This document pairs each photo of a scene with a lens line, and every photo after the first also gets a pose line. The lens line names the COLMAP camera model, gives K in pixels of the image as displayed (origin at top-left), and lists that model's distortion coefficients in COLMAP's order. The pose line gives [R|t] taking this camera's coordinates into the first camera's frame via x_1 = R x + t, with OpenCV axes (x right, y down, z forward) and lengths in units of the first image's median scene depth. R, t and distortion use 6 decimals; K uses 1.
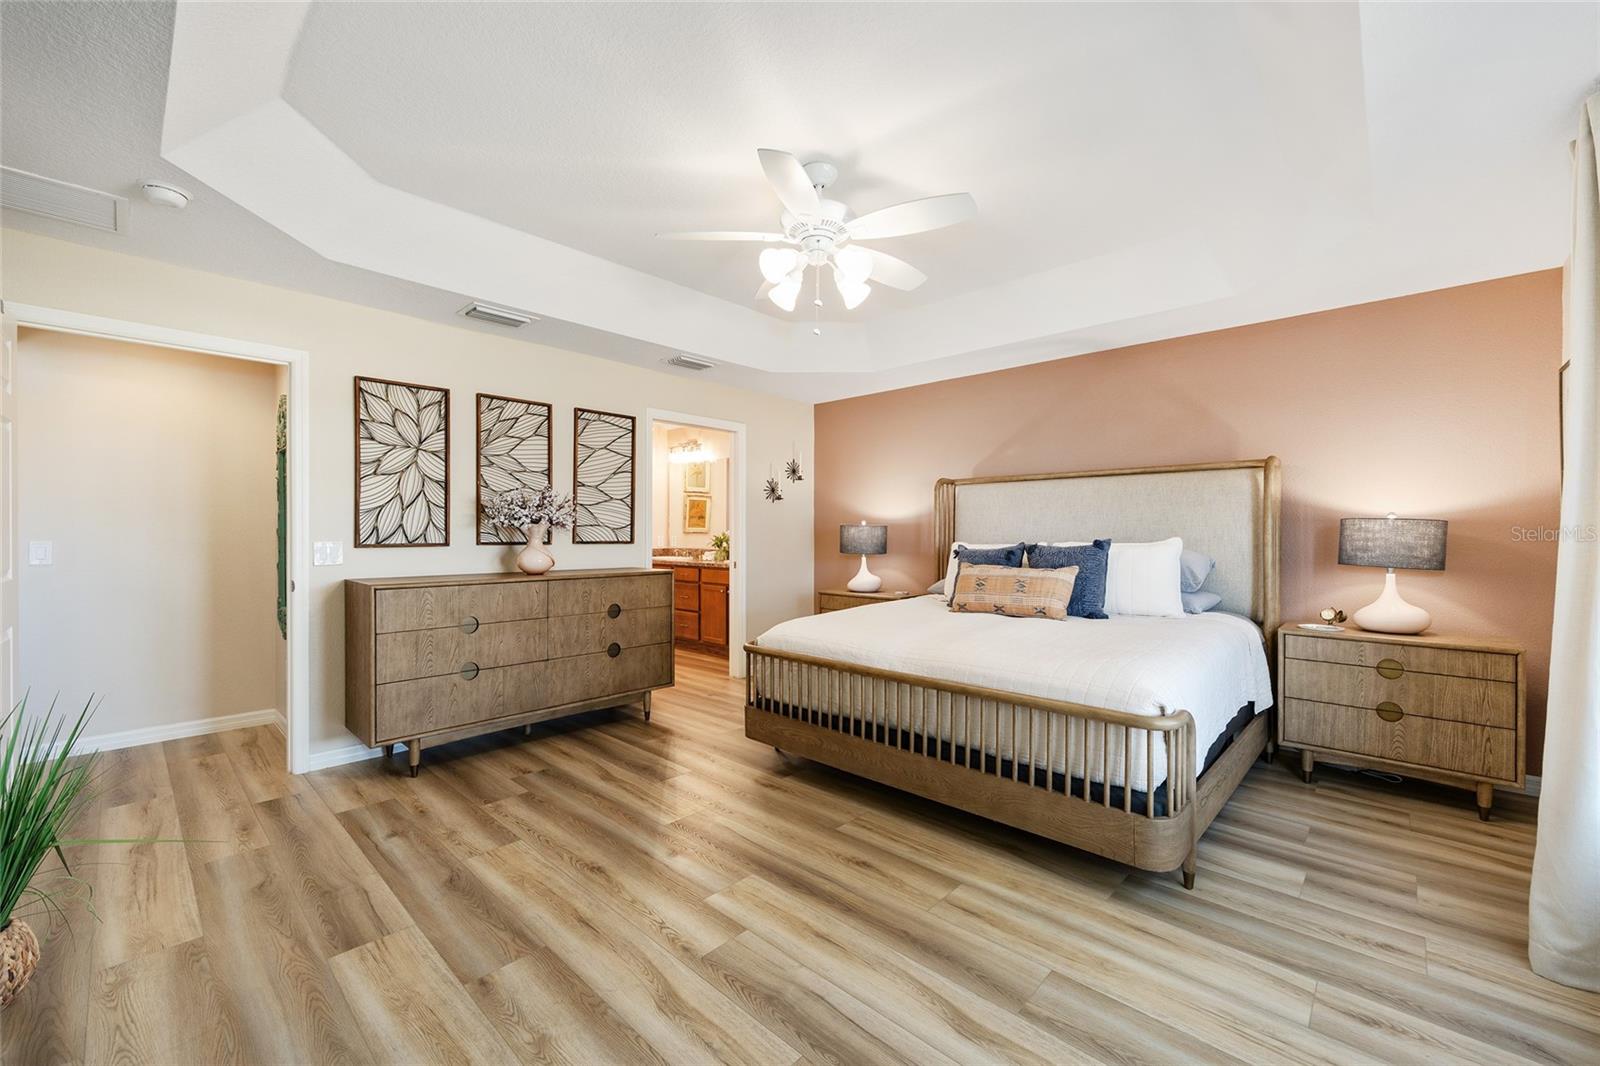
lens RADIAL K [[641.1, 0, 801.4], [0, 641.1, 535.7], [0, 0, 1]] dist [0.000478, 0.000880]
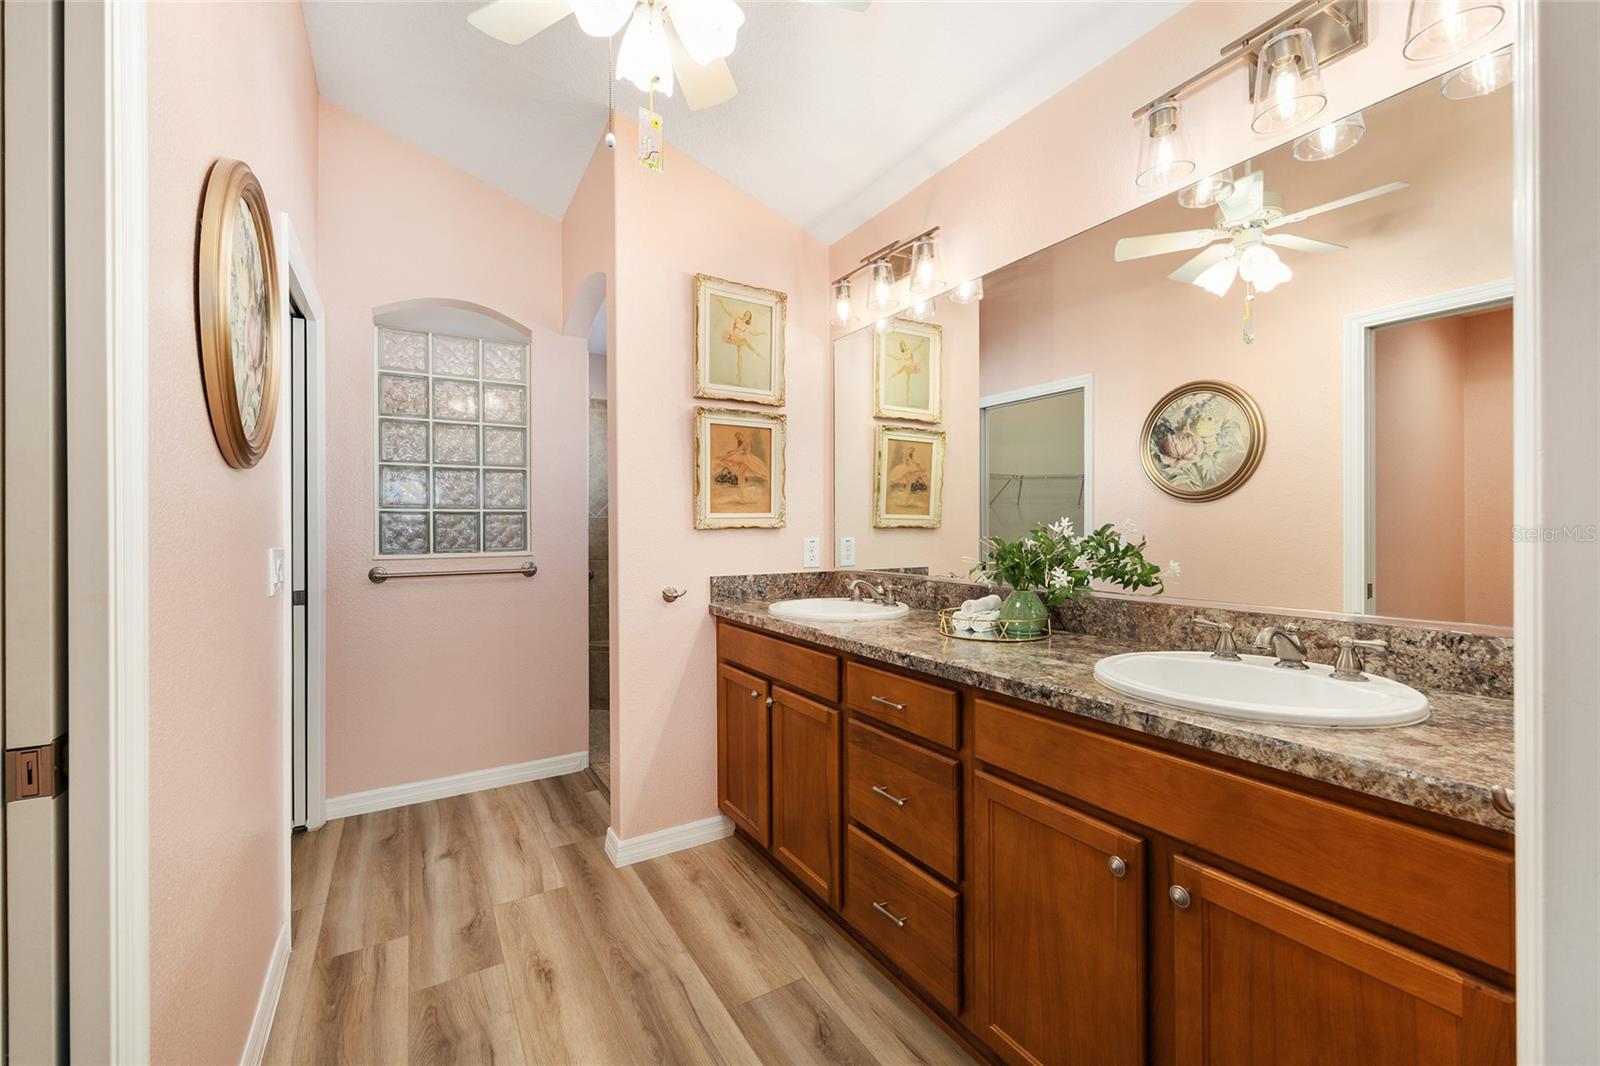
lens RADIAL K [[652.0, 0, 800.0], [0, 652.0, 533.0], [0, 0, 1]] dist [0.000125, 0.000207]
pose [[0.962906, 0.000589, -0.269837, -0.123035], [0.001040, 0.999982, 0.005894, -0.003846], [0.269836, -0.005956, 0.962888, 0.624167]]
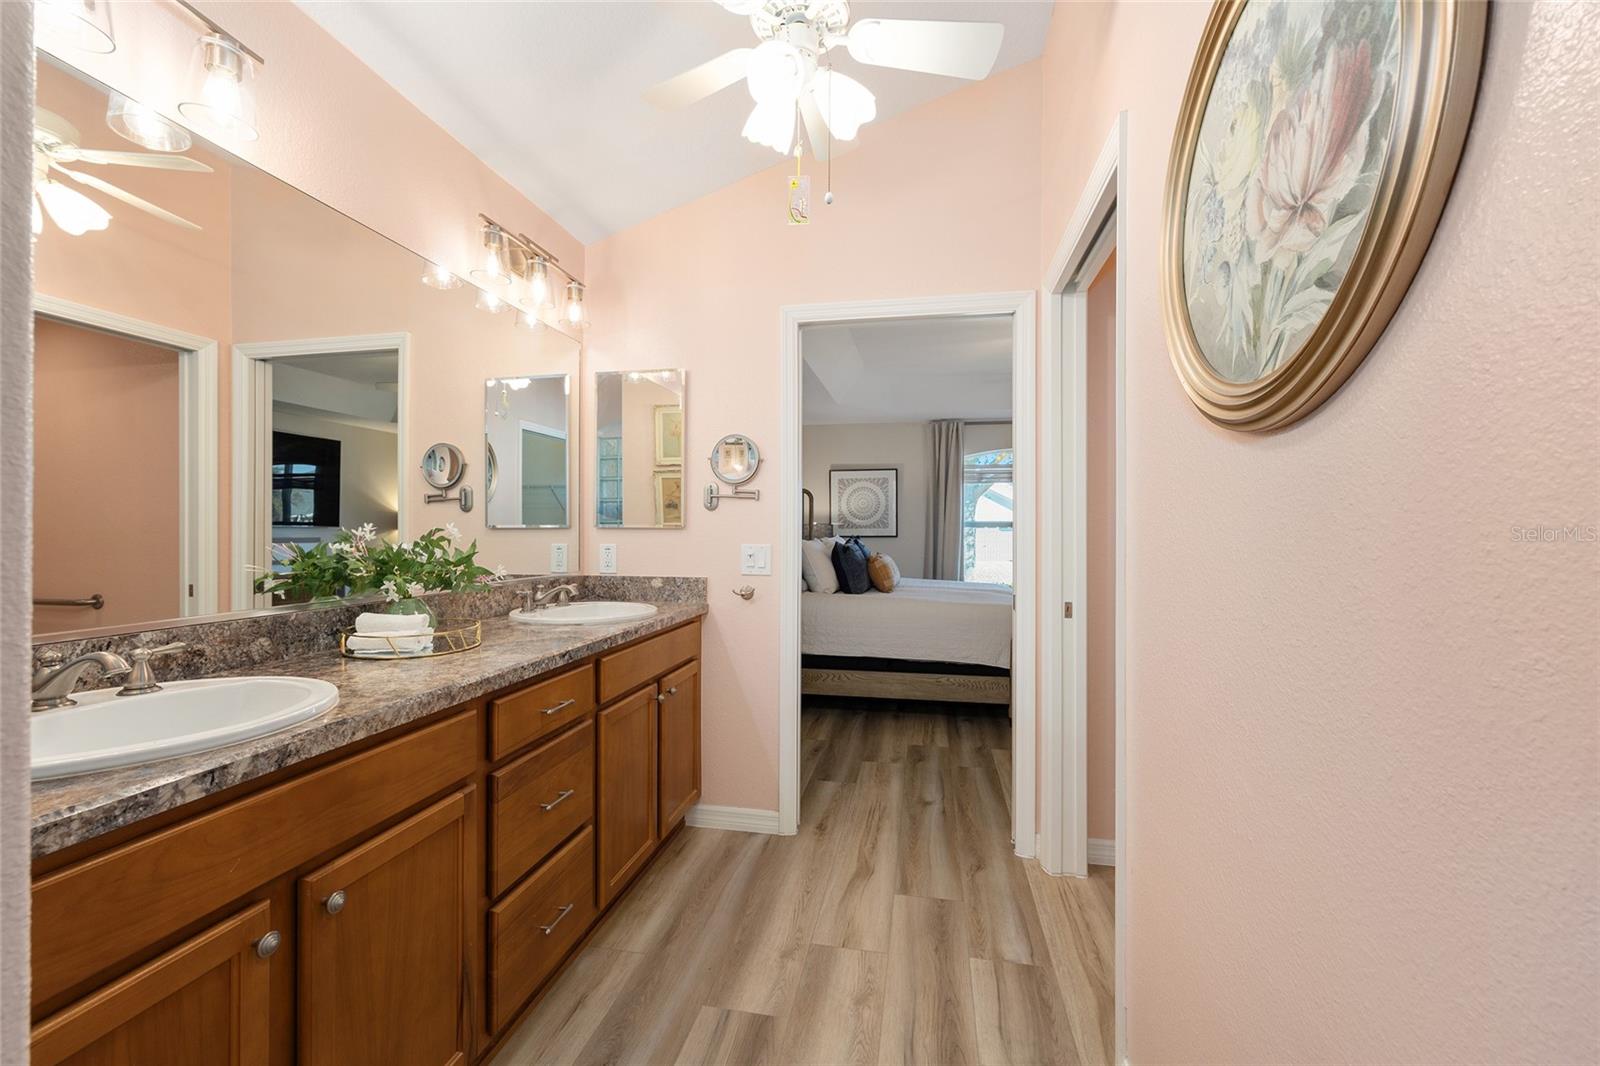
lens RADIAL K [[641.1, 0, 801.4], [0, 641.1, 535.7], [0, 0, 1]] dist [0.000478, 0.000880]
pose [[-0.537293, 0.006659, 0.843369, -0.363622], [0.013954, 0.999902, 0.000994, -0.002639], [-0.843280, 0.012302, -0.537333, 0.871189]]
